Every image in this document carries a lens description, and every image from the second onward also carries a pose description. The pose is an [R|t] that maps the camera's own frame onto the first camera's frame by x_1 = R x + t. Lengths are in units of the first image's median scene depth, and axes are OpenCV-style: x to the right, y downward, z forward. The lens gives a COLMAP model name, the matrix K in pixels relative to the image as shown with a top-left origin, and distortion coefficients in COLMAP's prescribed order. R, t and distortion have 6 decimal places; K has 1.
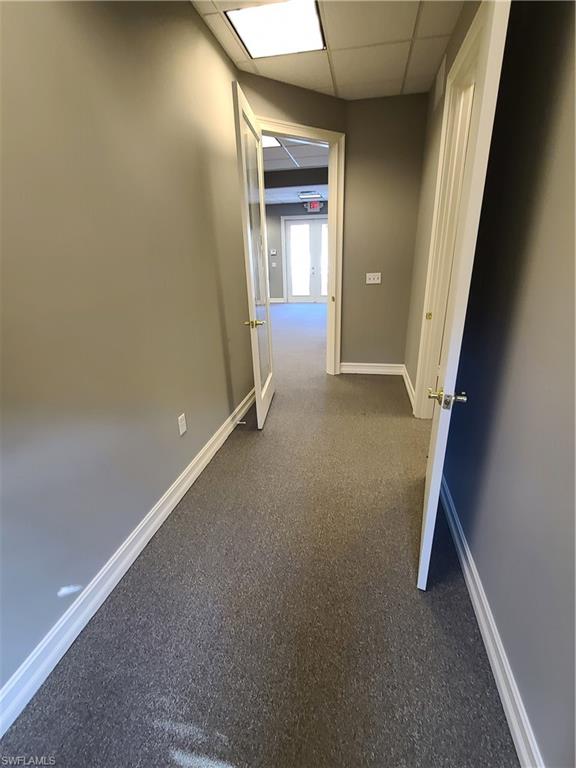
lens RADIAL K [[344.3, 0, 289.8], [0, 344.3, 384.8], [0, 0, 1]] dist [0.000670, -0.001427]
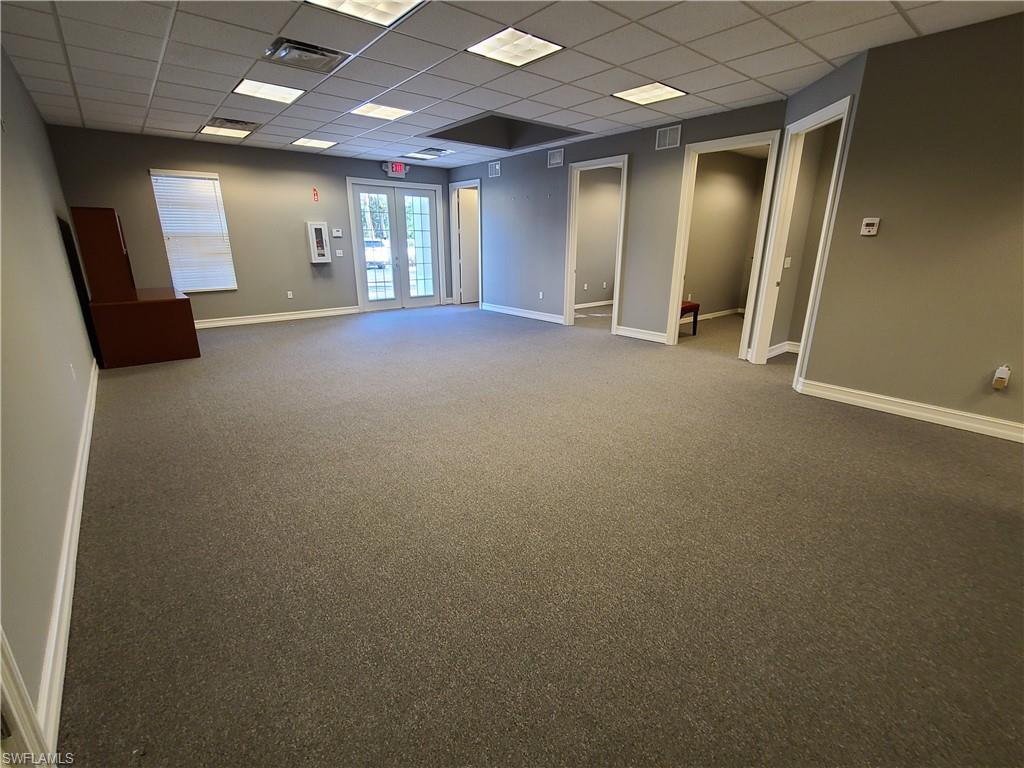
lens RADIAL K [[459.0, 0, 510.8], [0, 459.0, 380.6], [0, 0, 1]] dist [0.000670, -0.001427]
pose [[0.622294, -0.205541, 0.755316, -0.557147], [0.259270, 0.964567, 0.048875, -0.098357], [-0.738599, 0.165416, 0.653536, 0.302741]]
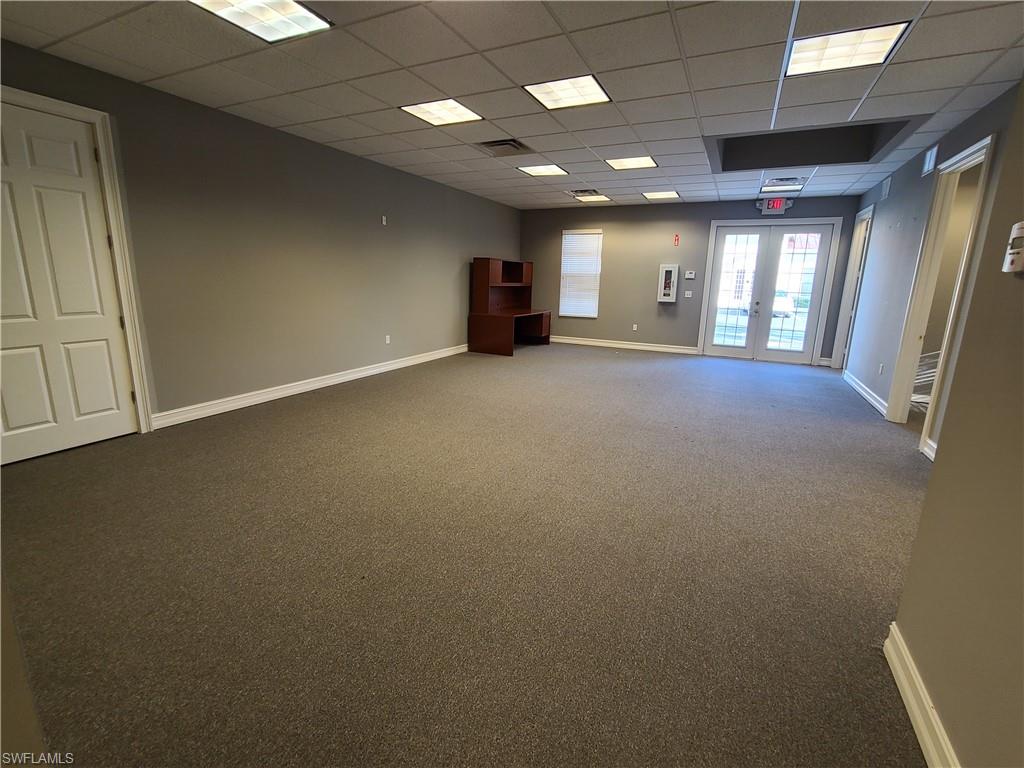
lens RADIAL K [[459.0, 0, 511.7], [0, 459.0, 381.4], [0, 0, 1]] dist [0.000670, -0.001427]
pose [[0.966321, 0.102704, -0.235958, -0.153252], [-0.133451, 0.983978, -0.118230, -0.055413], [0.220034, 0.145737, 0.964544, 0.160903]]
